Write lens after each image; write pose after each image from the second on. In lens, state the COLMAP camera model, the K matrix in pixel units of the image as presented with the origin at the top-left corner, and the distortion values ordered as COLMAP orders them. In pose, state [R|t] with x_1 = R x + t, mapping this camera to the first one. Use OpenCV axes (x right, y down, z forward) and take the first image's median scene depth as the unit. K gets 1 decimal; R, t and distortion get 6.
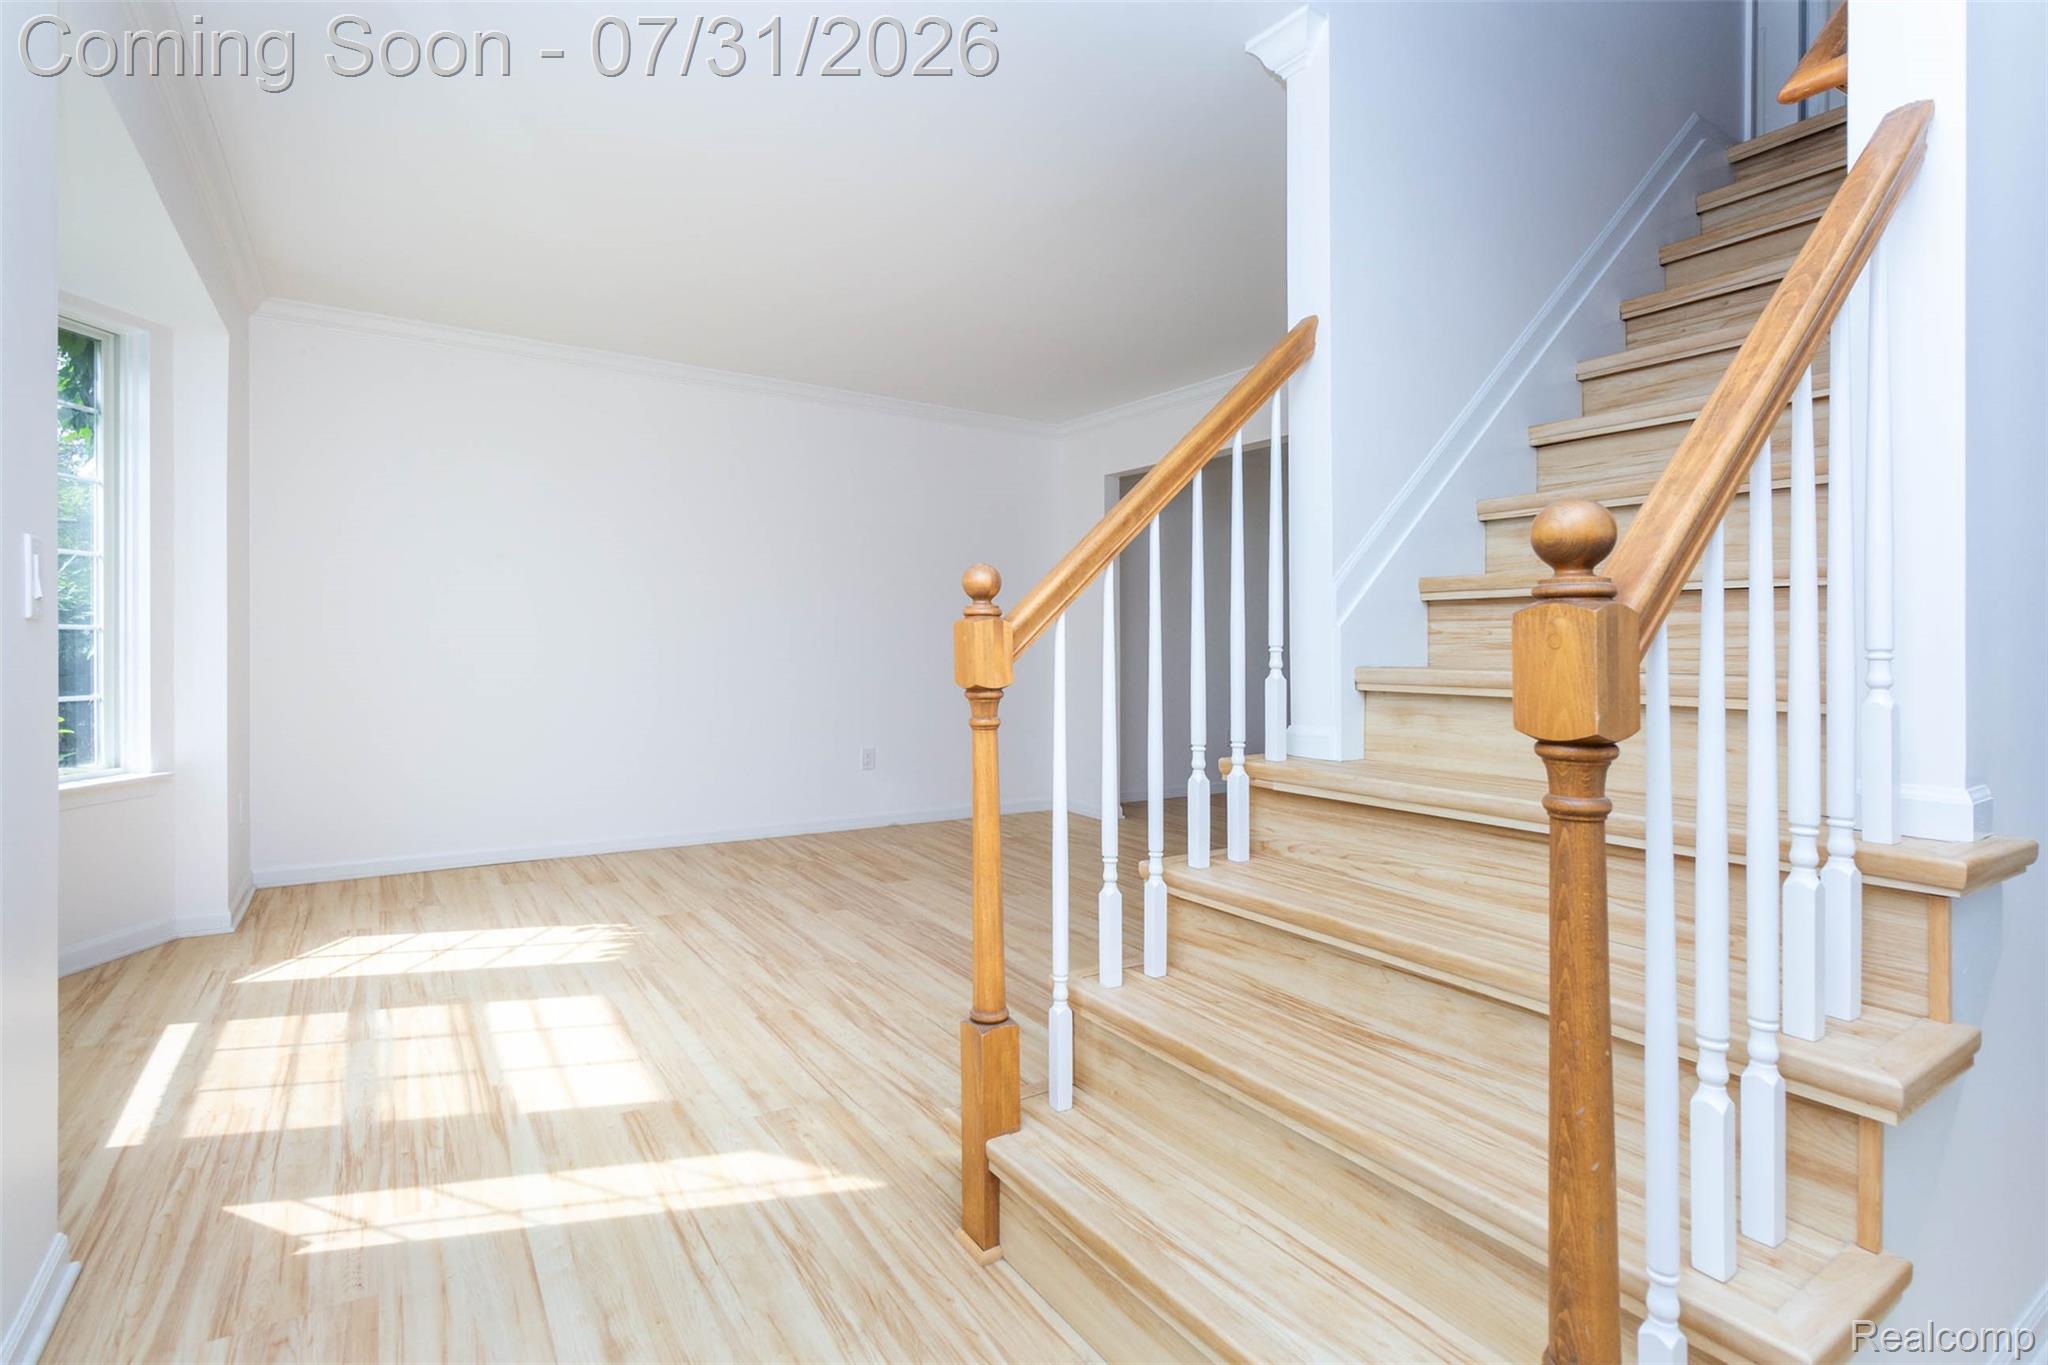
lens RADIAL K [[997.7, 0, 1021.8], [0, 997.7, 644.0], [0, 0, 1]] dist [-0.008490, -0.002373]
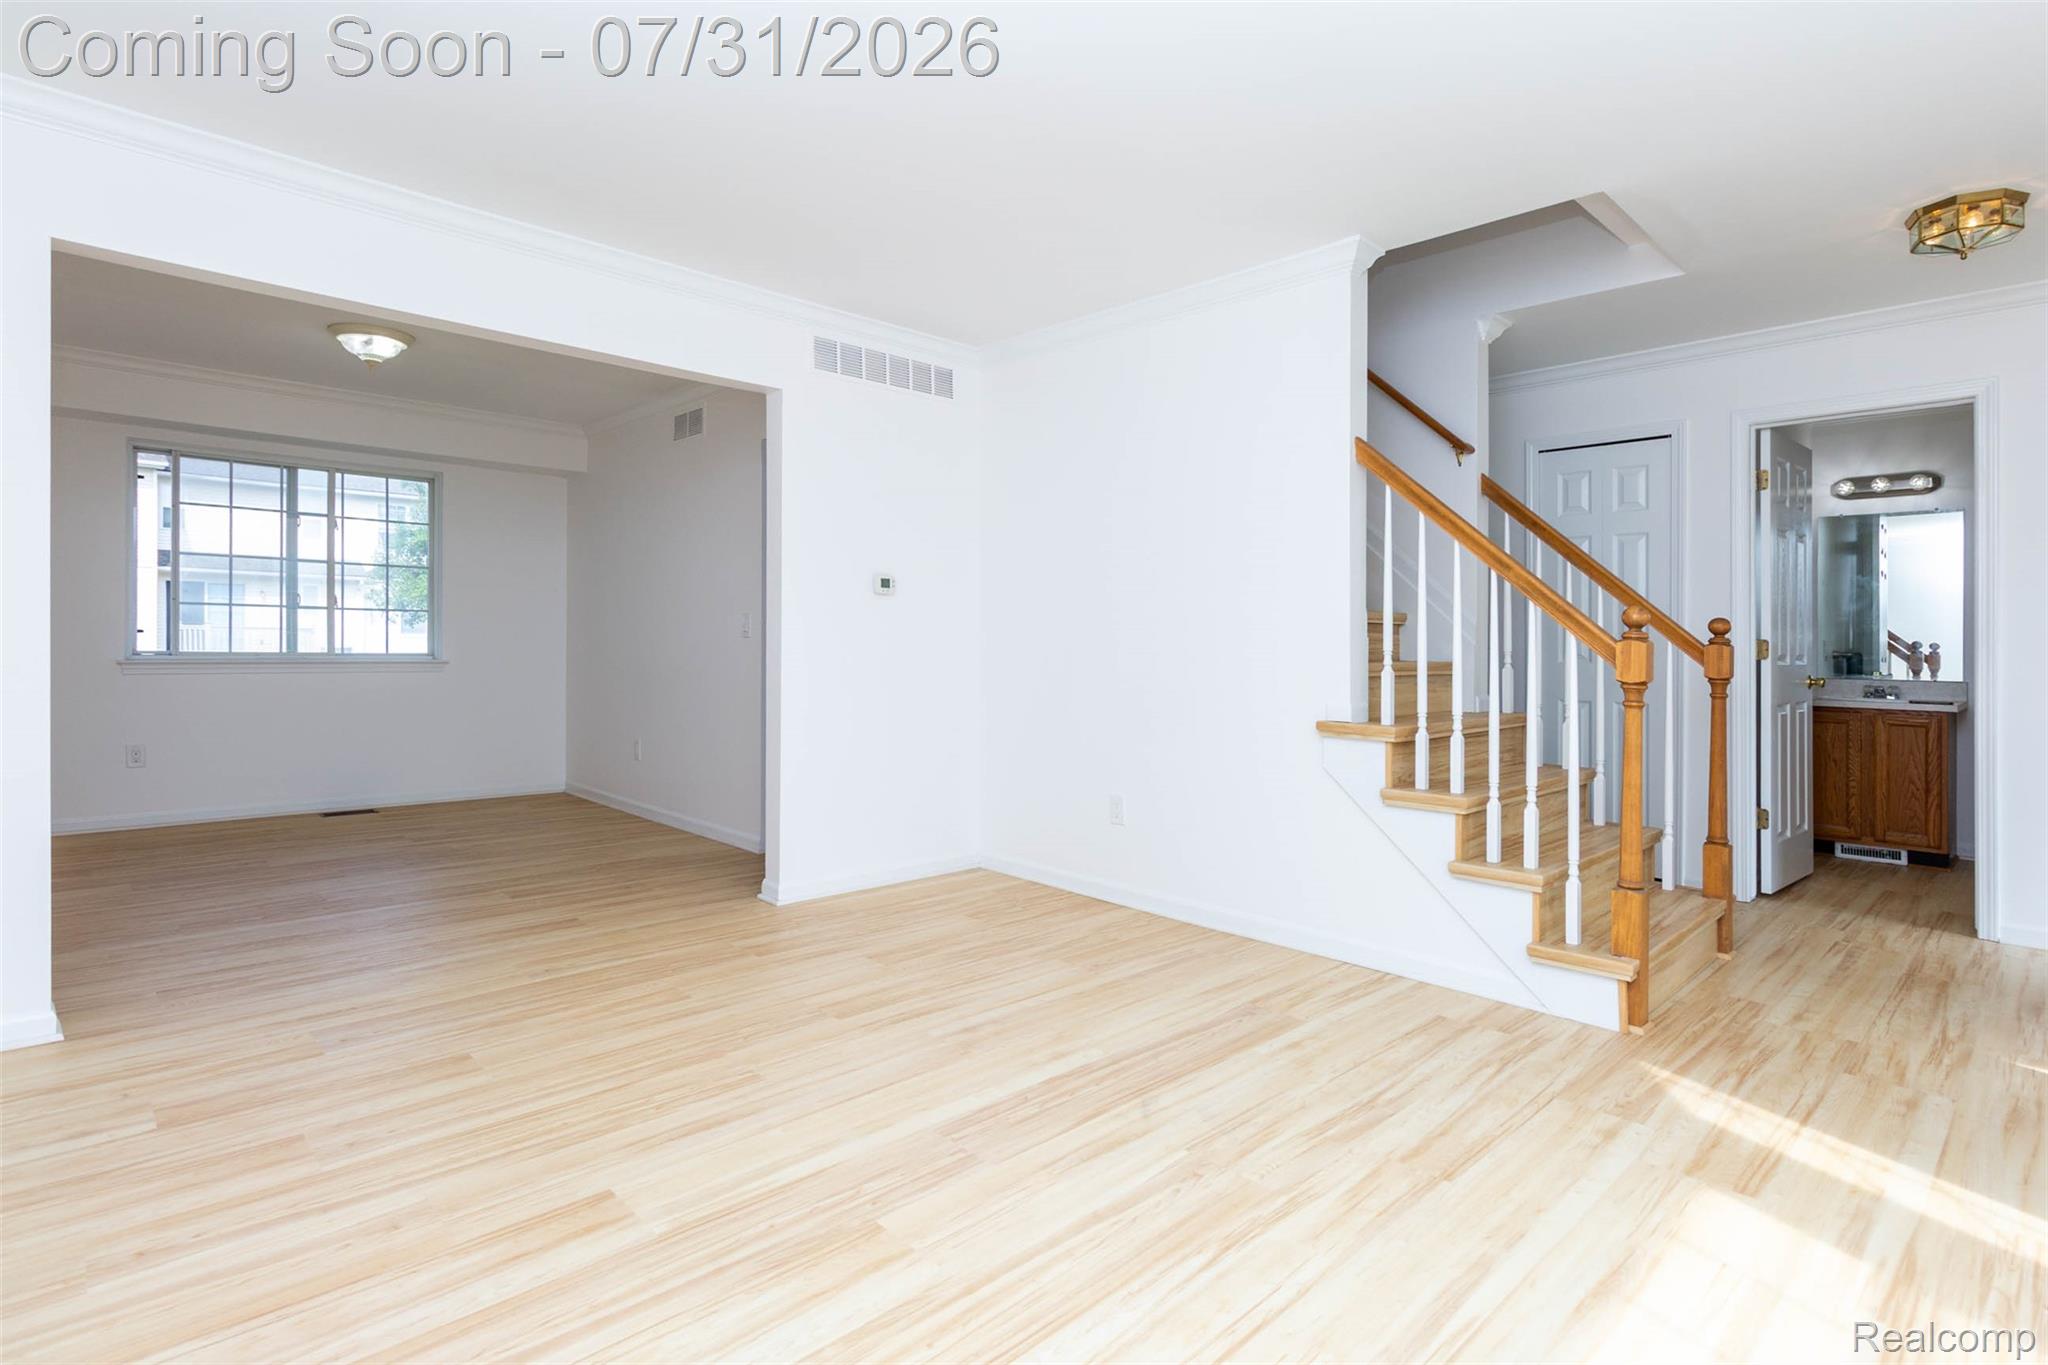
lens RADIAL K [[997.7, 0, 1051.6], [0, 997.7, 650.1], [0, 0, 1]] dist [-0.008490, -0.002373]
pose [[-0.190722, -0.007755, 0.981613, -1.197375], [-0.011381, 0.999919, 0.005689, -0.003750], [-0.981578, -0.010087, -0.190795, 1.878269]]
